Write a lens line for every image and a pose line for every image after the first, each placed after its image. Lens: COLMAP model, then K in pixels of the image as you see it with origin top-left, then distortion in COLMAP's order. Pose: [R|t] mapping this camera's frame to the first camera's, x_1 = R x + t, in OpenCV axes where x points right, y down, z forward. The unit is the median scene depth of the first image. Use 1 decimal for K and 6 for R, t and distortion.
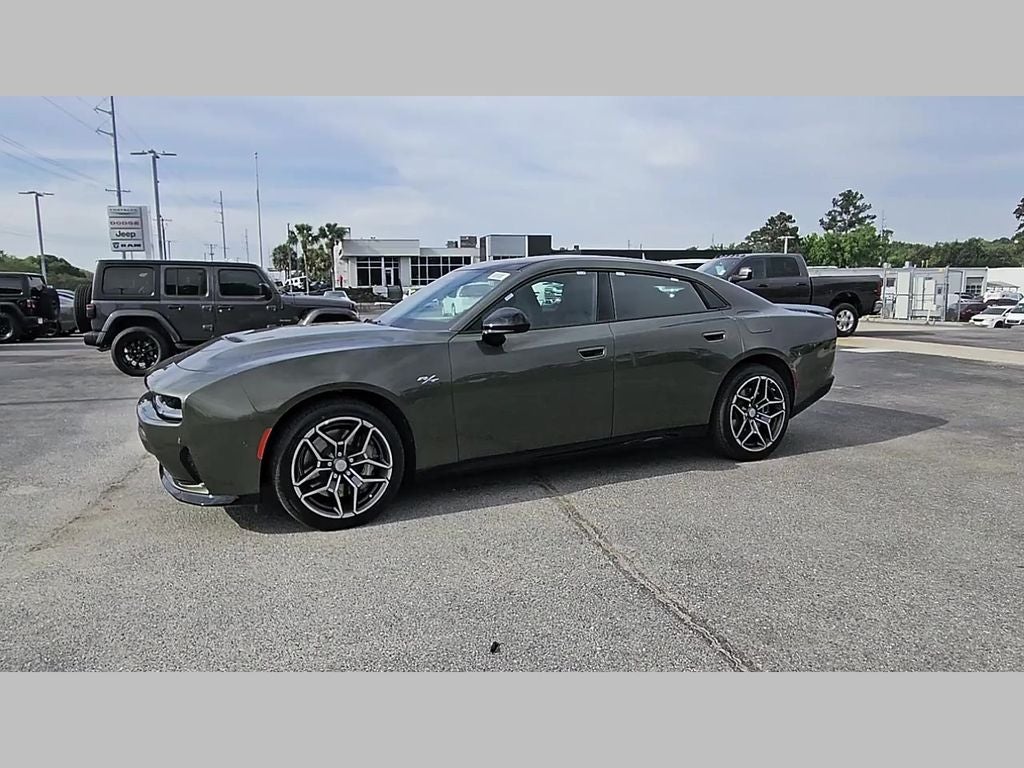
lens RADIAL K [[713.3, 0, 503.4], [0, 713.3, 383.2], [0, 0, 1]] dist [0.004621, -0.004580]
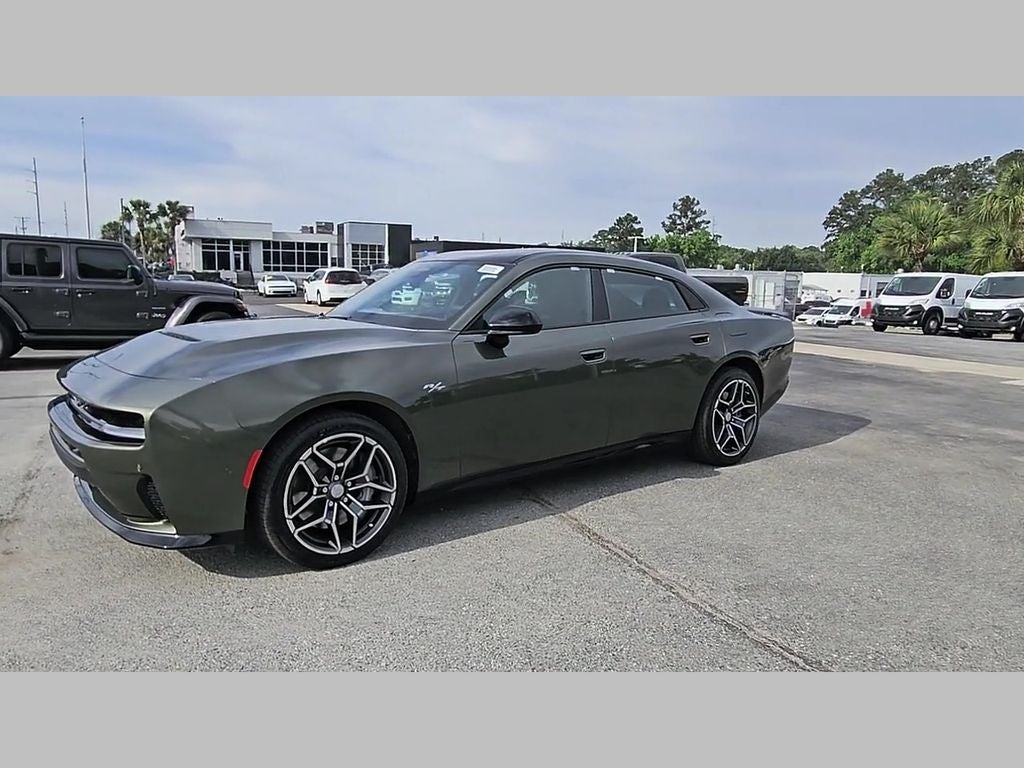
lens RADIAL K [[711.4, 0, 507.2], [0, 711.4, 383.5], [0, 0, 1]] dist [0.003314, -0.002007]
pose [[0.977863, -0.000023, 0.209247, -0.022607], [-0.002714, 0.999914, 0.012792, -0.002377], [-0.209229, -0.013077, 0.977779, 0.015726]]
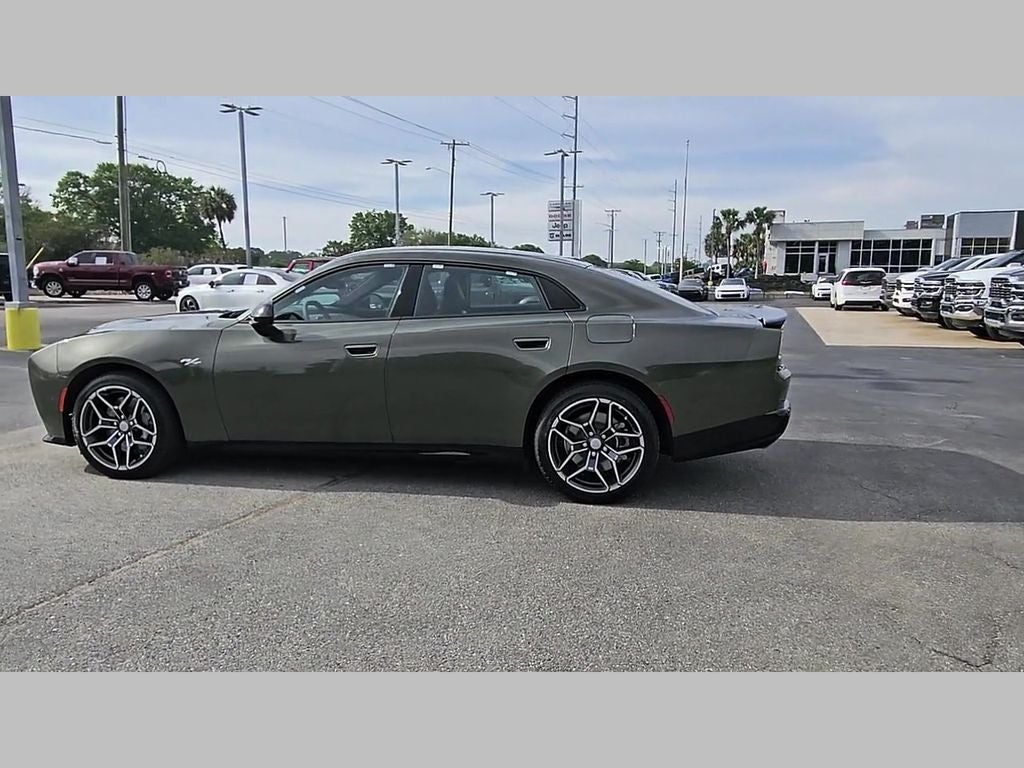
lens RADIAL K [[709.0, 0, 482.5], [0, 709.0, 380.6], [0, 0, 1]] dist [0.005890, -0.002025]
pose [[0.797786, 0.100251, -0.594548, 0.104165], [-0.090431, 0.994821, 0.046400, -0.007786], [0.596120, 0.016749, 0.802720, 0.043457]]
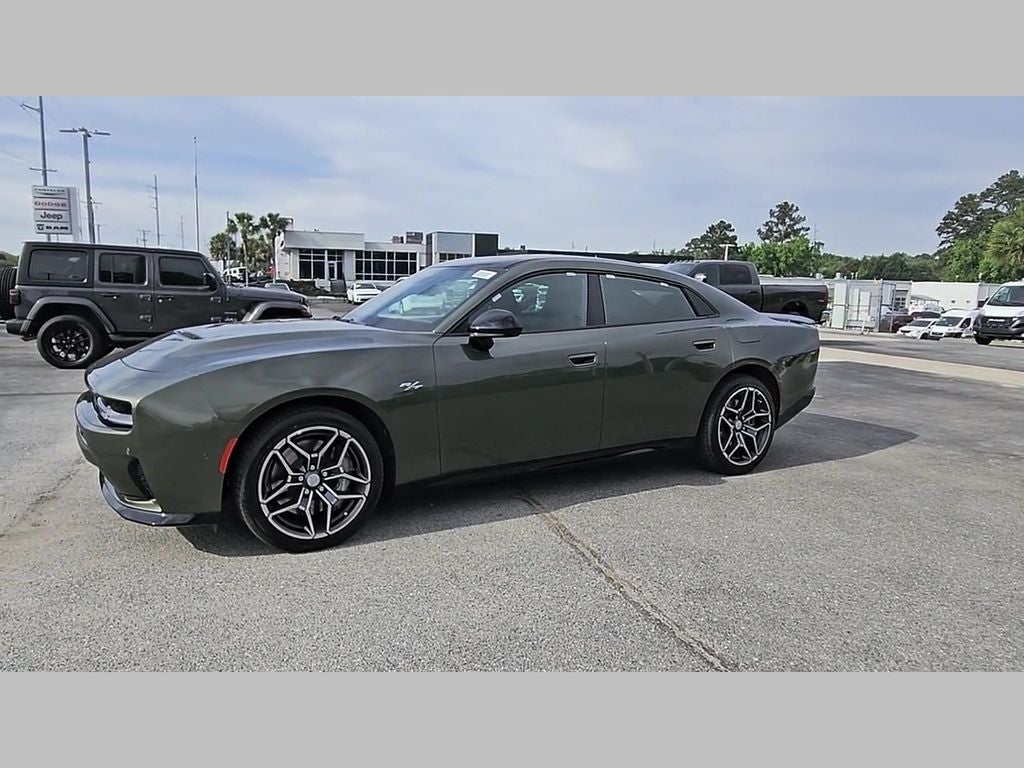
lens RADIAL K [[713.3, 0, 503.4], [0, 713.3, 383.2], [0, 0, 1]] dist [0.004621, -0.004580]
pose [[0.996396, 0.021764, 0.081984, -0.007164], [-0.021928, 0.999759, 0.001105, -0.001374], [-0.081940, -0.002899, 0.996633, 0.009461]]
